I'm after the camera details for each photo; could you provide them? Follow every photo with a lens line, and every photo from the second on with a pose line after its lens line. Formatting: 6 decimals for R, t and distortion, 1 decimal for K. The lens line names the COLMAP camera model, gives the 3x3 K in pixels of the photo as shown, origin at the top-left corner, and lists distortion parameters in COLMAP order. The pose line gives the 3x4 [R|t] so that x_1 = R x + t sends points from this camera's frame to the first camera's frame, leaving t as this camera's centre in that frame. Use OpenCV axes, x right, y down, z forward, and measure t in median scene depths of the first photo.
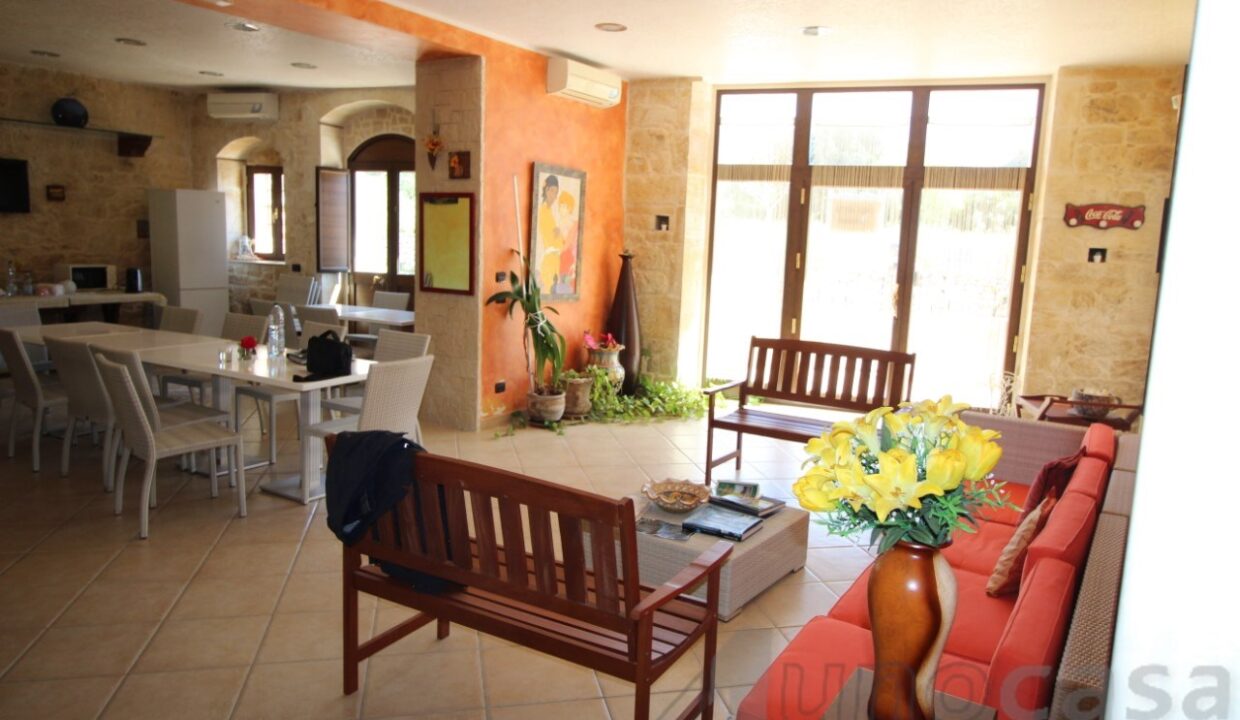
lens RADIAL K [[830.6, 0, 626.3], [0, 830.6, 355.8], [0, 0, 1]] dist [0.003490, -0.006306]
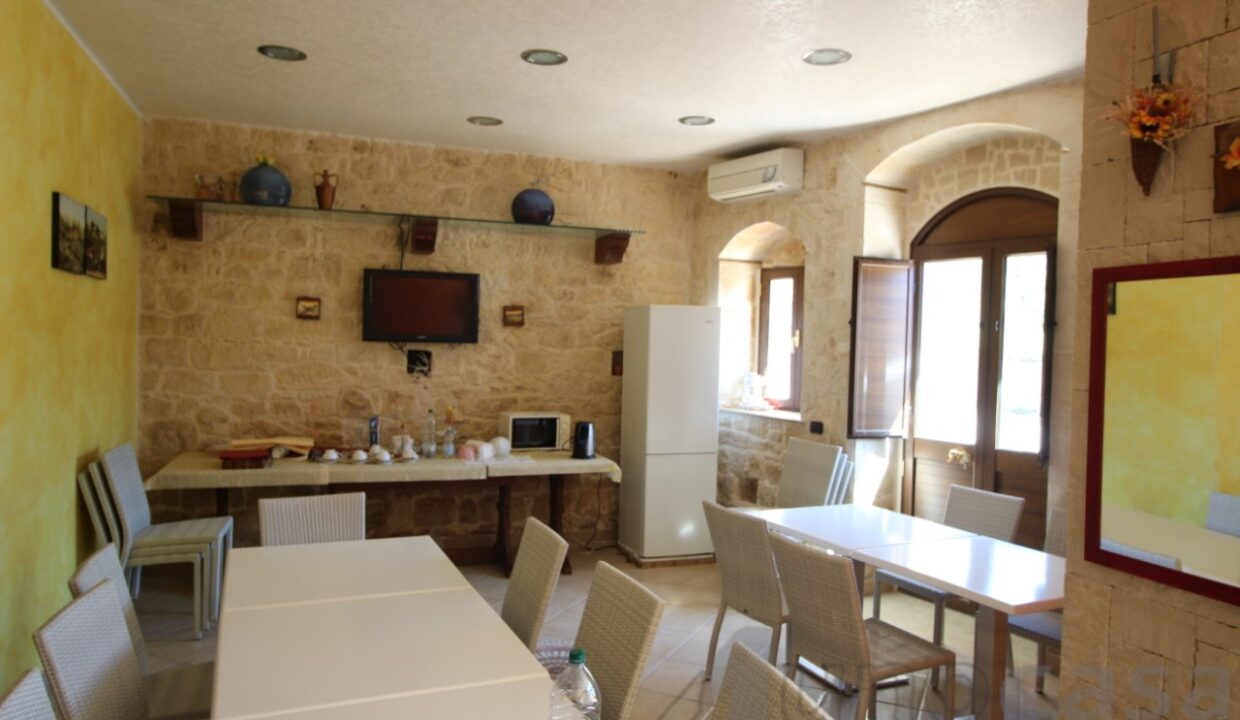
lens RADIAL K [[830.6, 0, 626.3], [0, 830.6, 355.8], [0, 0, 1]] dist [0.003490, -0.006306]
pose [[0.784291, -0.004081, -0.620380, -0.137546], [-0.087289, 0.989305, -0.116858, -0.077350], [0.614222, 0.145803, 0.775547, 0.458261]]
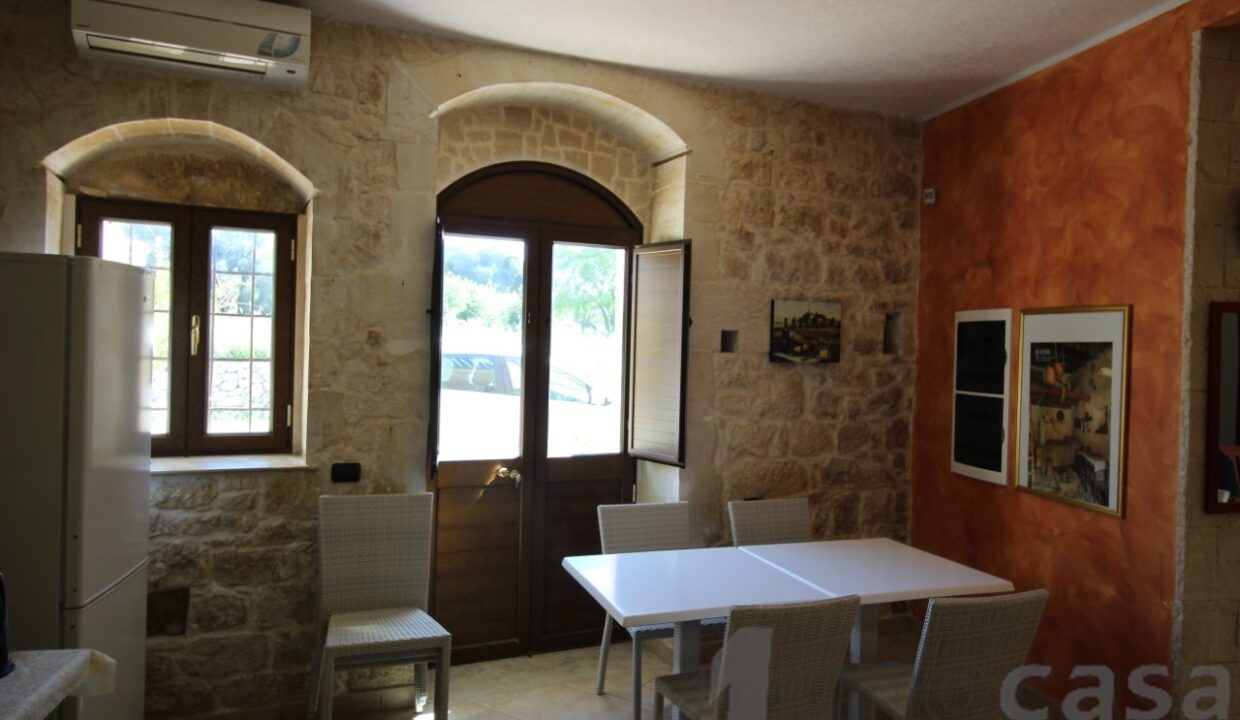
lens RADIAL K [[830.6, 0, 626.3], [0, 830.6, 355.8], [0, 0, 1]] dist [0.003490, -0.006306]
pose [[0.721900, -0.031730, 0.691269, -0.582406], [0.106501, 0.992141, -0.065679, -0.123744], [-0.683753, 0.121034, 0.719606, 0.647912]]
